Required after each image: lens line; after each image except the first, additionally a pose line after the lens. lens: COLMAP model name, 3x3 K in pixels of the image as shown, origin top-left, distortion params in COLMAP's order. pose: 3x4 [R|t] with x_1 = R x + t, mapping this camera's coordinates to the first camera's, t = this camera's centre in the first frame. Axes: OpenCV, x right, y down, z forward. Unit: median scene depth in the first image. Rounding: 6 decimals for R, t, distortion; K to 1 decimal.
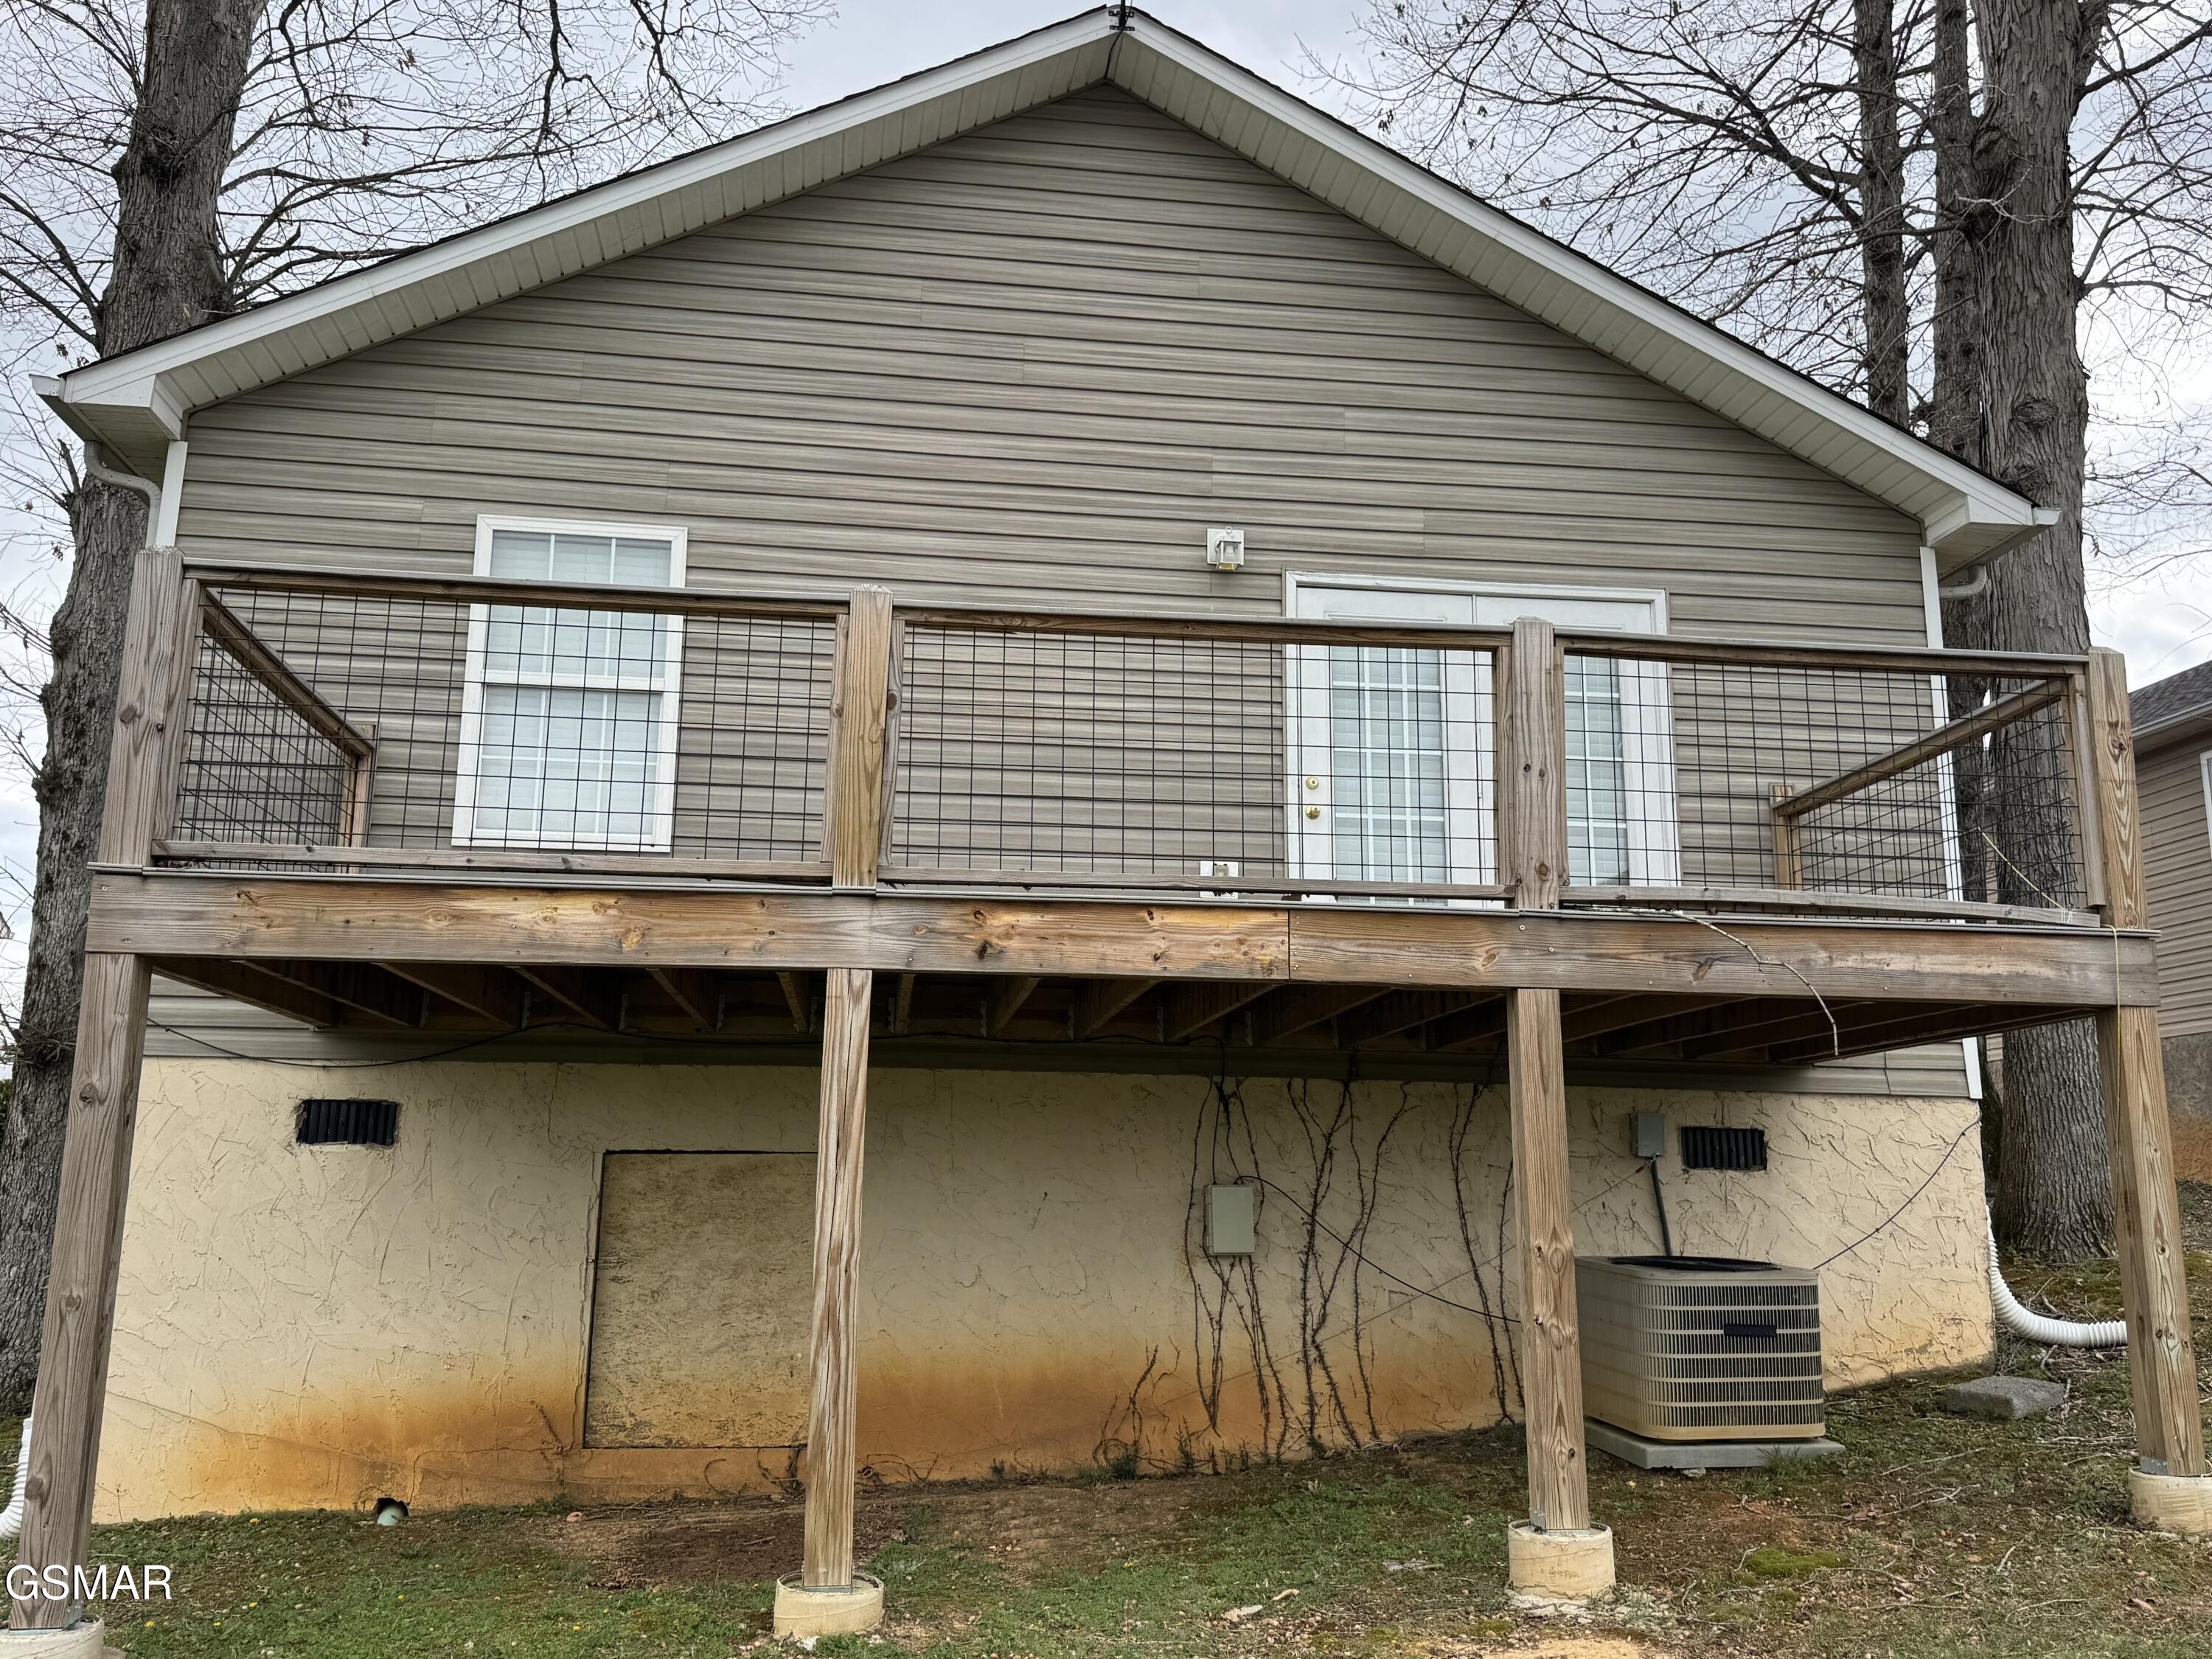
lens RADIAL K [[1888.4, 0, 1112.3], [0, 1888.4, 840.3], [0, 0, 1]] dist [-0.015570, -0.017460]
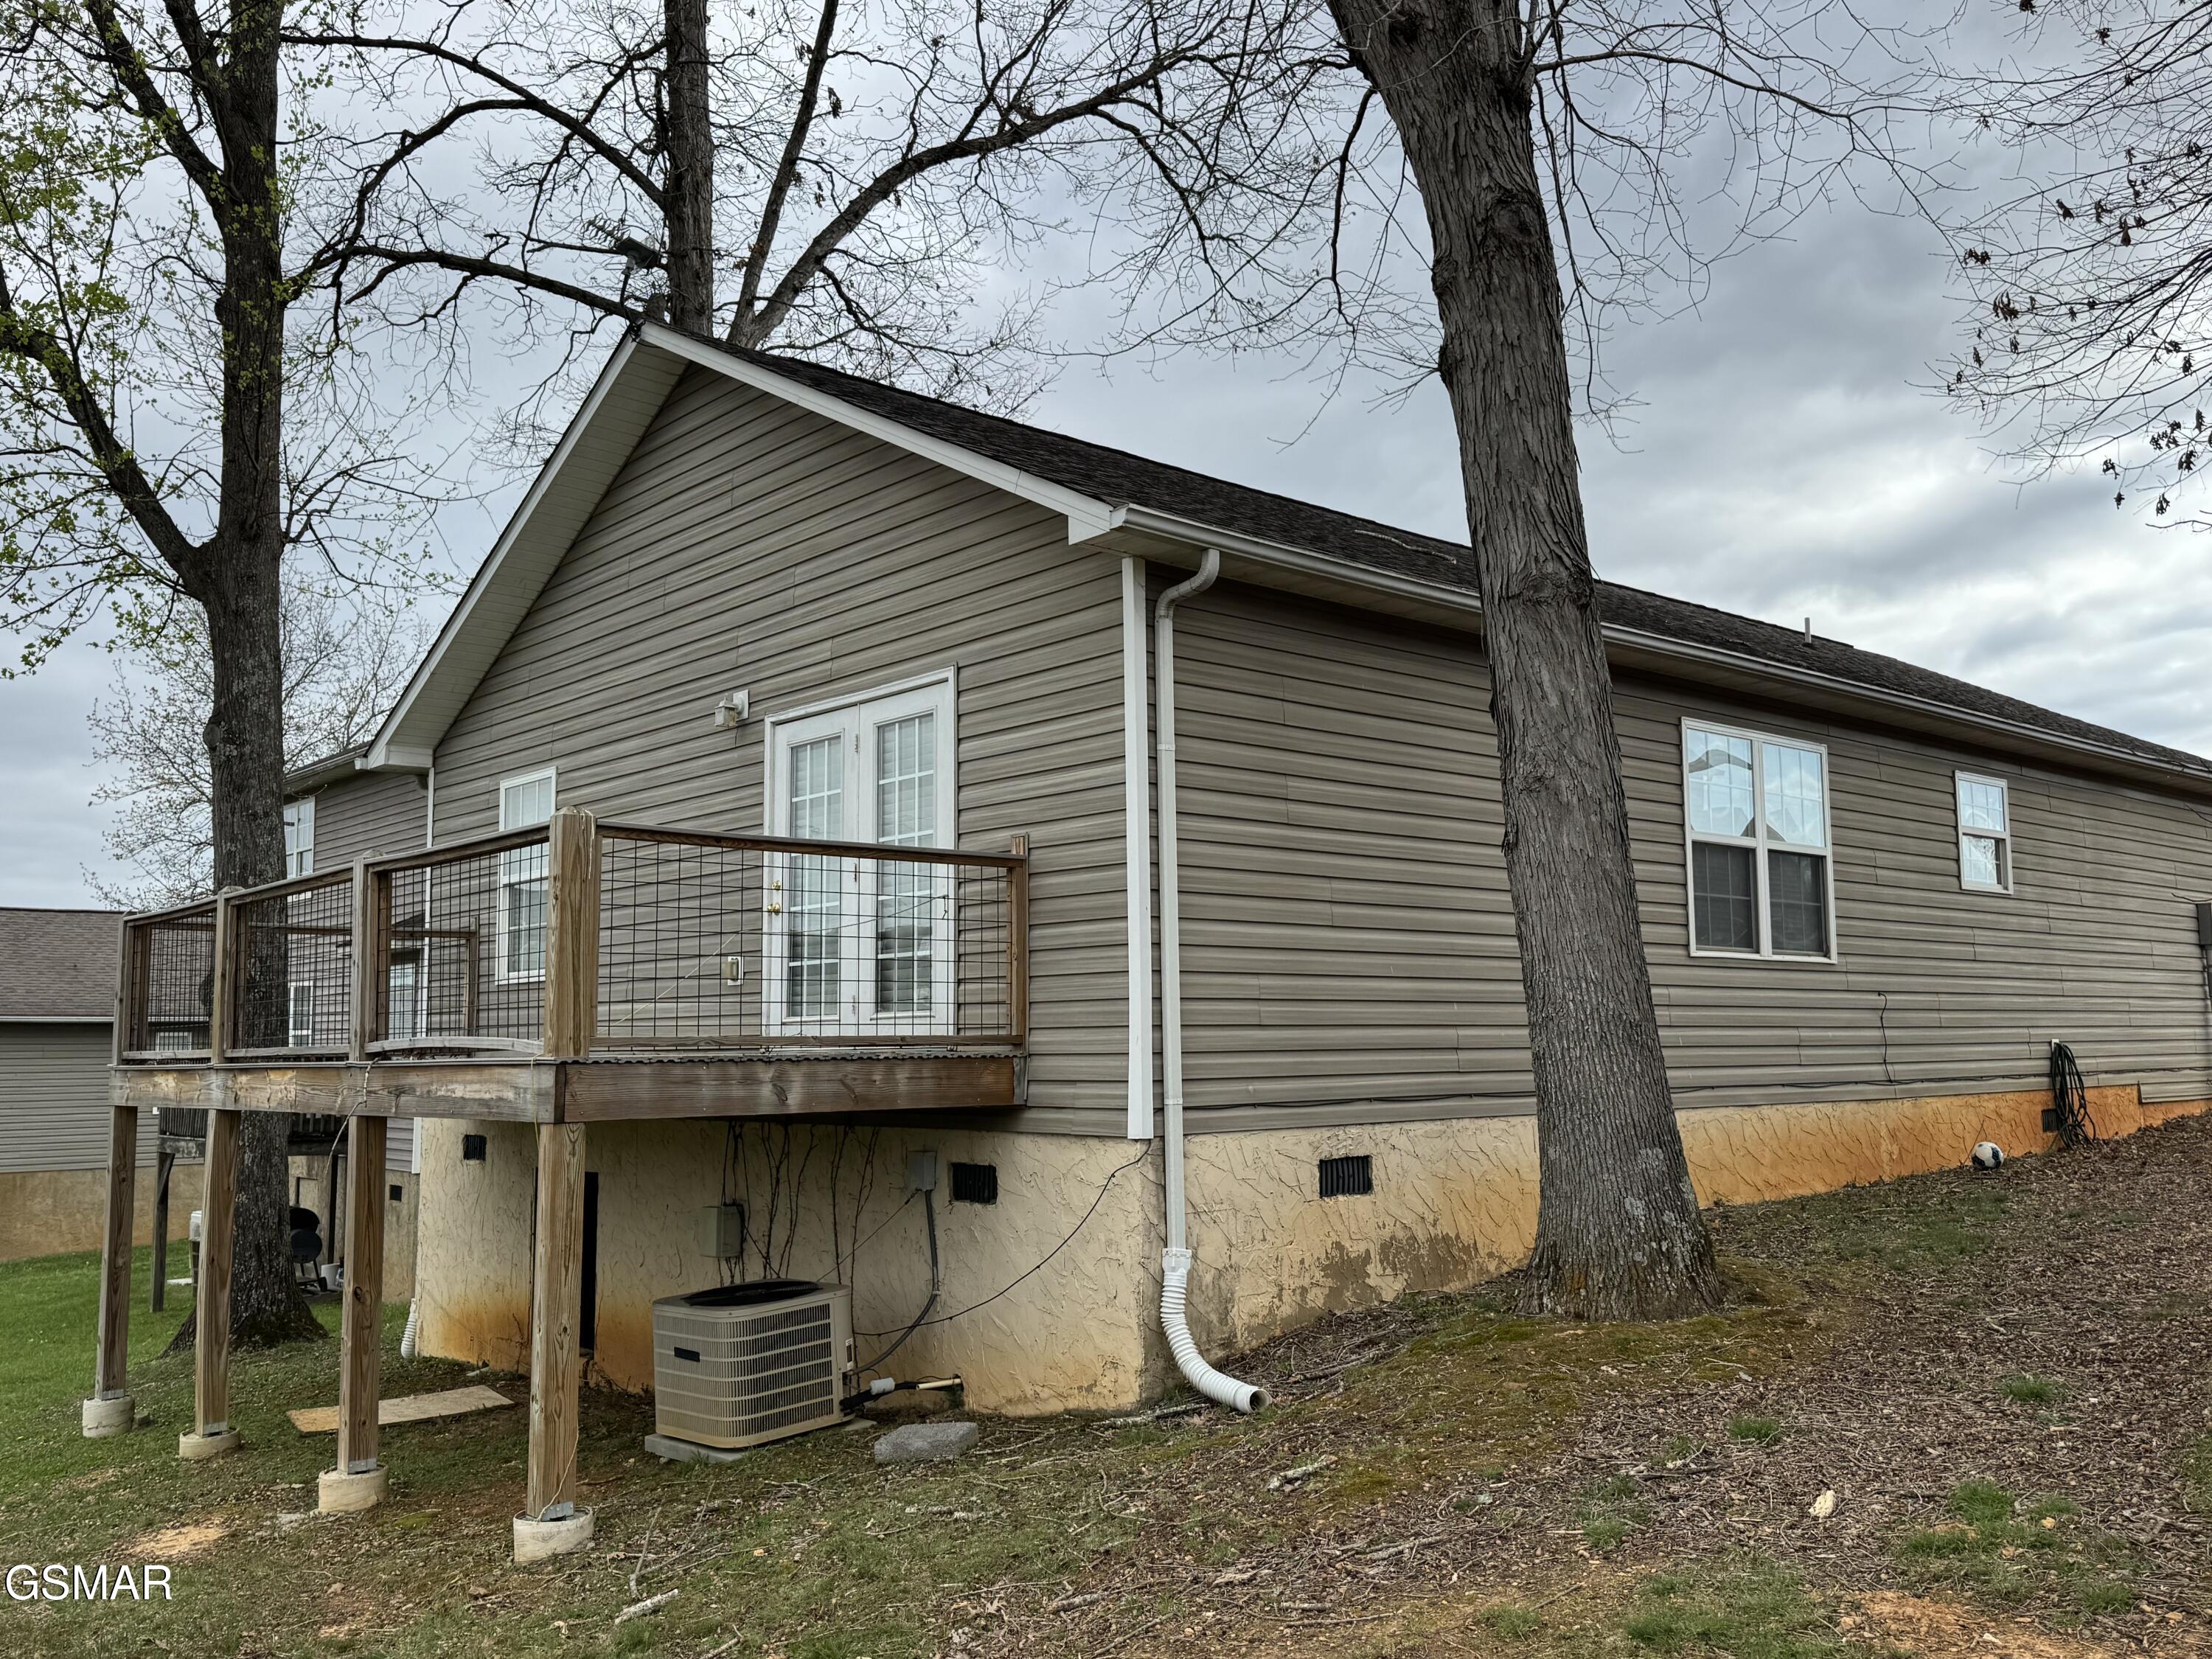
lens RADIAL K [[1888.4, 0, 1111.5], [0, 1888.4, 821.9], [0, 0, 1]] dist [-0.015570, -0.017460]
pose [[0.563868, -0.117529, -0.817459, 1.285679], [0.177367, 0.983959, -0.019123, -0.007259], [0.806594, -0.134207, 0.575669, 0.461416]]
